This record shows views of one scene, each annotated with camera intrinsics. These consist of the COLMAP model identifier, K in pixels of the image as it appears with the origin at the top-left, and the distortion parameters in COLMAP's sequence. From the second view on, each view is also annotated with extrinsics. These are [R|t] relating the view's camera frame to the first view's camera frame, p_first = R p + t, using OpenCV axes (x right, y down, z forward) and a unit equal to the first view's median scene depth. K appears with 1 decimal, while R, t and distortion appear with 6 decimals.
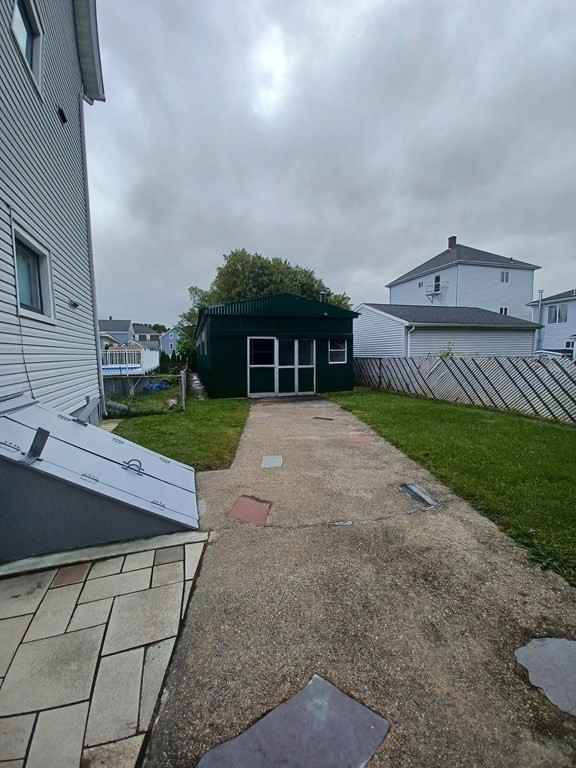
lens RADIAL K [[306.8, 0, 288.2], [0, 306.8, 383.9], [0, 0, 1]] dist [0.008563, -0.000167]
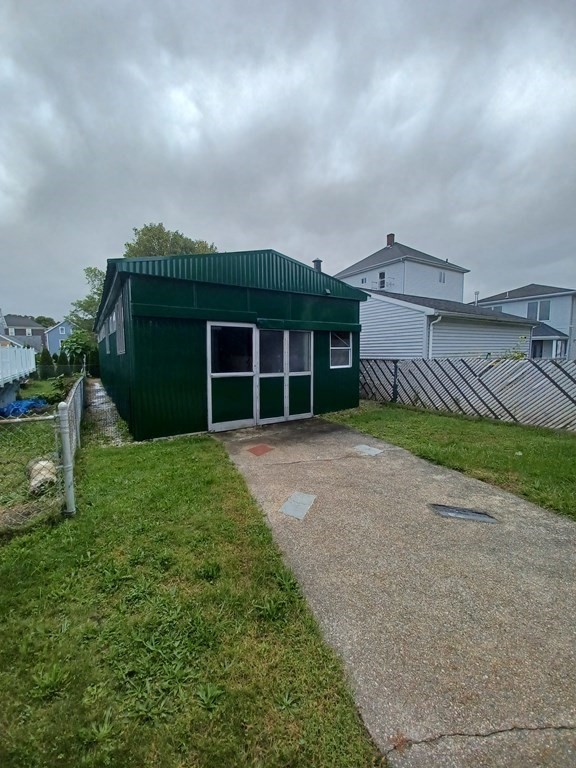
lens RADIAL K [[306.8, 0, 287.8], [0, 306.8, 382.5], [0, 0, 1]] dist [0.008563, -0.000167]
pose [[0.965239, -0.020658, 0.260550, -0.124151], [0.021269, 0.999774, 0.000474, -0.037989], [-0.260501, 0.005084, 0.965460, 0.387027]]
